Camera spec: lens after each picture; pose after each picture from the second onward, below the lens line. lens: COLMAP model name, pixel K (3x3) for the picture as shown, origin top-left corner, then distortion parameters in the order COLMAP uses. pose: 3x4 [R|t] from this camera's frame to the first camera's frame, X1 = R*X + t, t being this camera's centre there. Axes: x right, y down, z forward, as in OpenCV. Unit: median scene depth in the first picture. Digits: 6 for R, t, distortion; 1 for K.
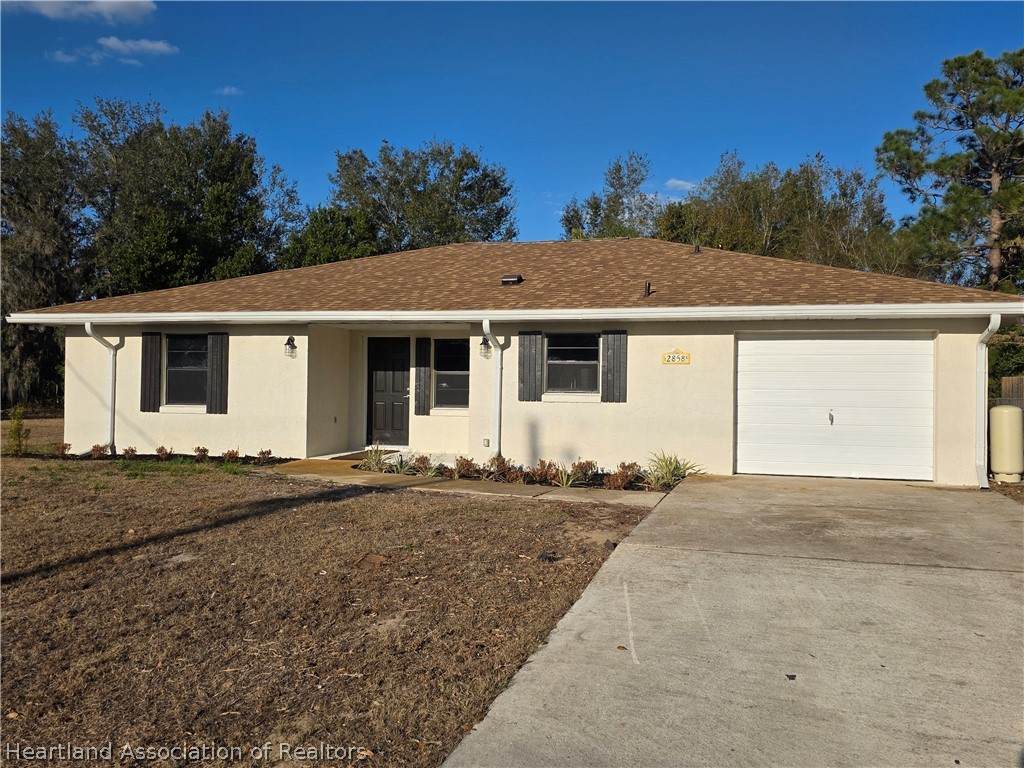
lens RADIAL K [[884.9, 0, 512.0], [0, 884.9, 384.0], [0, 0, 1]] dist [0.122095, -0.177855]
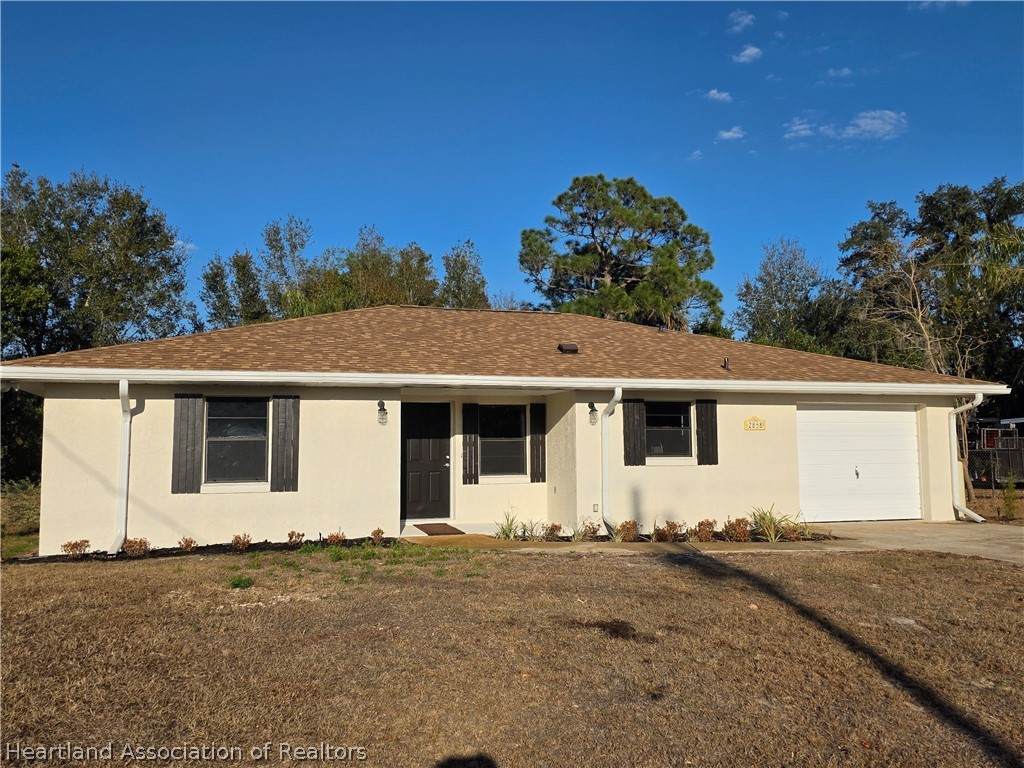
lens RADIAL K [[884.9, 0, 512.0], [0, 884.9, 384.0], [0, 0, 1]] dist [0.122095, -0.177855]
pose [[0.840199, 0.023052, 0.541788, -0.594744], [0.016737, 0.997518, -0.068399, -0.006595], [-0.542020, 0.066537, 0.837728, 0.167971]]
